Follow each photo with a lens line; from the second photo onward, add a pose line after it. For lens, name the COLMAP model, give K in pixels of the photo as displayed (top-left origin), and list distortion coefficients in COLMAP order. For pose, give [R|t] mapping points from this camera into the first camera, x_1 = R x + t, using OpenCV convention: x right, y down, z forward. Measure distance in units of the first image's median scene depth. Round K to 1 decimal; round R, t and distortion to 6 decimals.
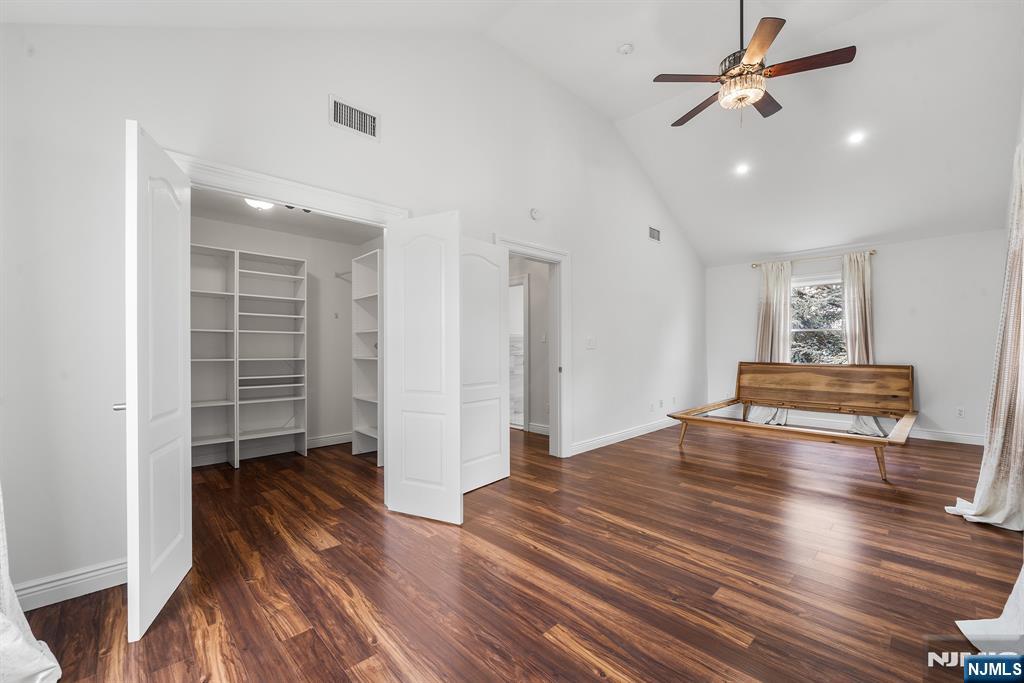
lens RADIAL K [[416.0, 0, 507.0], [0, 416.0, 343.2], [0, 0, 1]] dist [-0.000586, -0.000290]
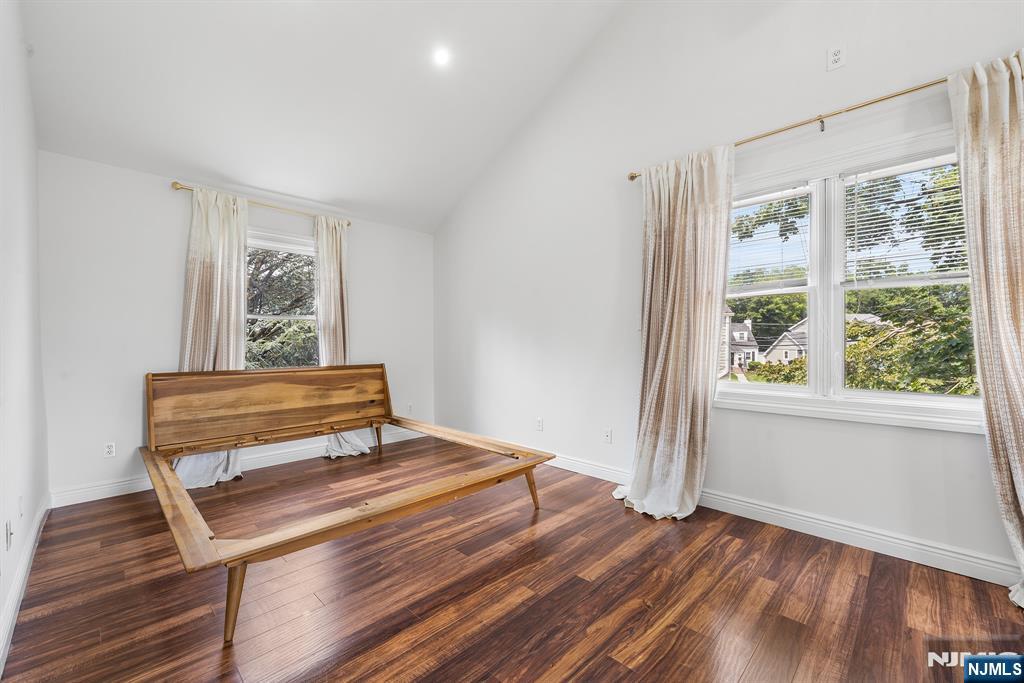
lens RADIAL K [[416.0, 0, 507.0], [0, 416.0, 343.2], [0, 0, 1]] dist [-0.000586, -0.000290]
pose [[-0.034632, 0.002046, 0.999398, 0.083041], [-0.007578, 0.999969, -0.002310, 0.010190], [-0.999371, -0.007653, -0.034615, 0.797767]]
